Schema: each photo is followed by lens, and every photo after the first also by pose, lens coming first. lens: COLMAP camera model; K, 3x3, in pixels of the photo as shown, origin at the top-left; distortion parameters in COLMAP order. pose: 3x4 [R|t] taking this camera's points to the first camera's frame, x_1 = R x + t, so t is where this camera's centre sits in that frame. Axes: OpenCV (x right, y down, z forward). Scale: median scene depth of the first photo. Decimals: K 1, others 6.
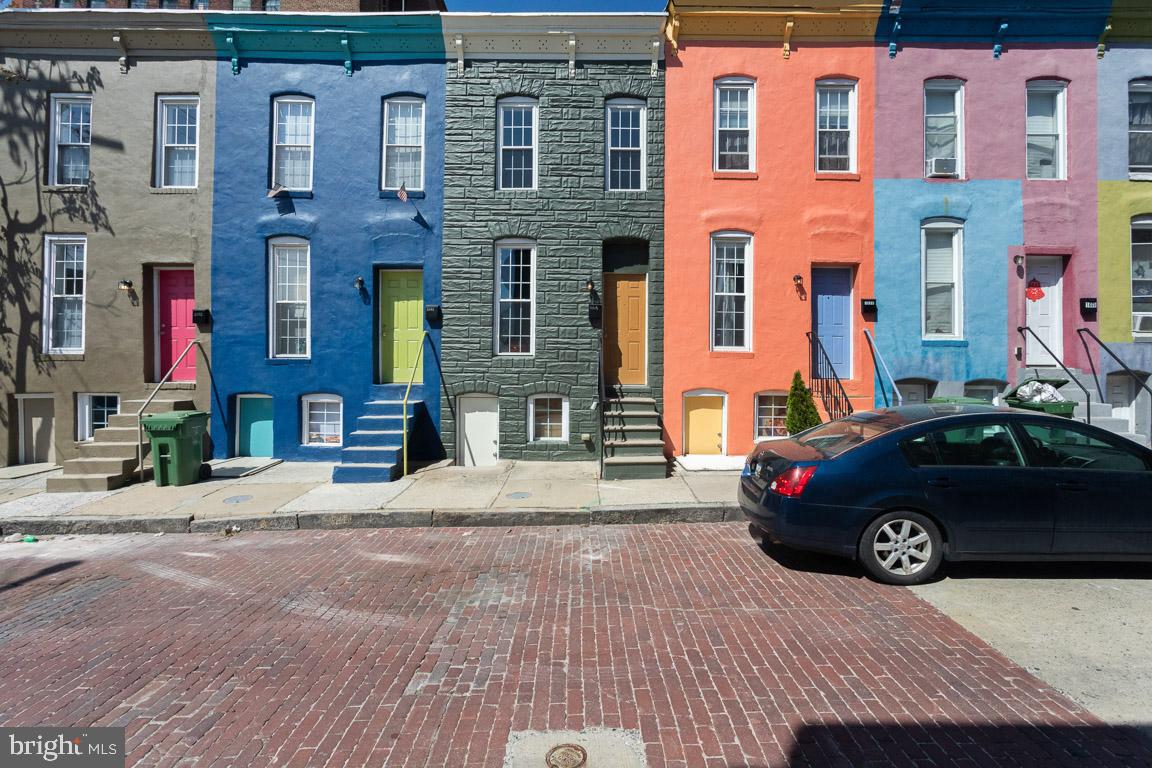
lens RADIAL K [[541.7, 0, 581.4], [0, 541.7, 379.4], [0, 0, 1]] dist [0.002601, 0.001256]
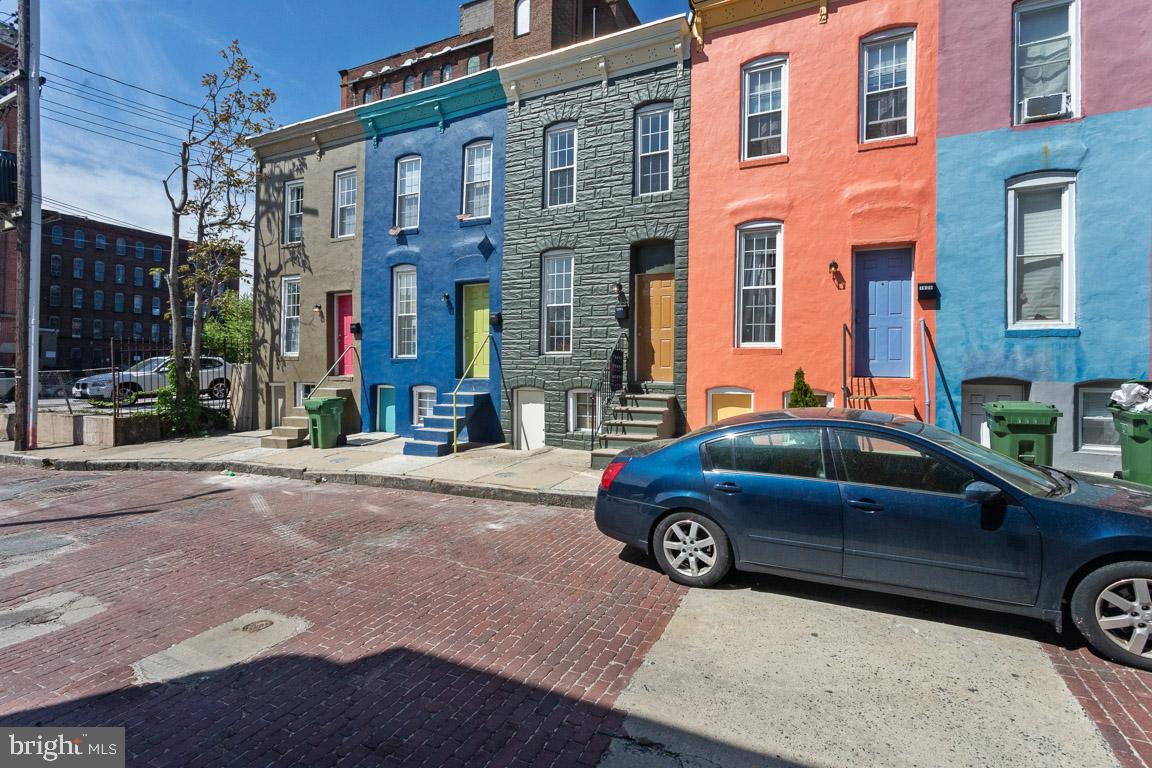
lens RADIAL K [[544.0, 0, 571.3], [0, 544.0, 371.3], [0, 0, 1]] dist [0.000252, 0.001290]
pose [[0.899021, 0.003279, -0.437892, 0.398670], [-0.003719, 0.999993, -0.000147, -0.008692], [0.437889, 0.001761, 0.899027, -0.001540]]
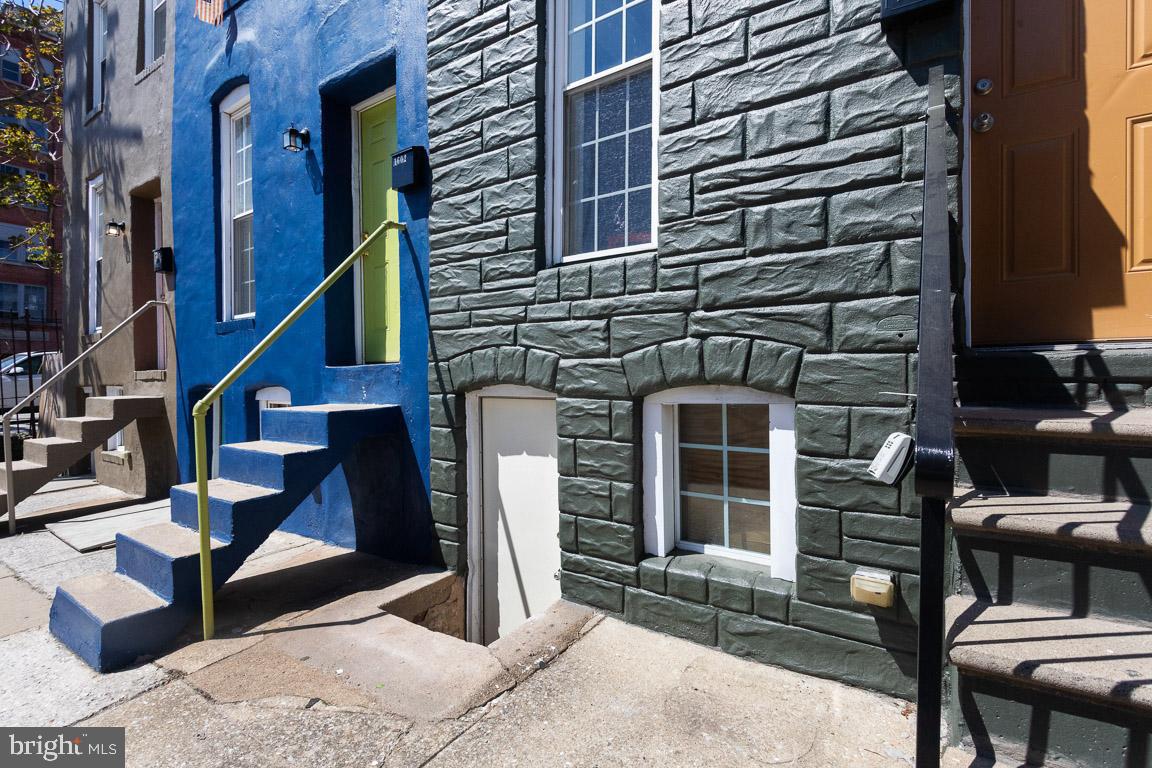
lens RADIAL K [[555.1, 0, 576.0], [0, 555.1, 384.0], [0, 0, 1]] dist [-0.003866, -0.000125]
pose [[0.824711, -0.003327, -0.565545, 0.035637], [0.010551, 0.999899, 0.009504, 0.021769], [0.565456, -0.013805, 0.824663, 0.746143]]
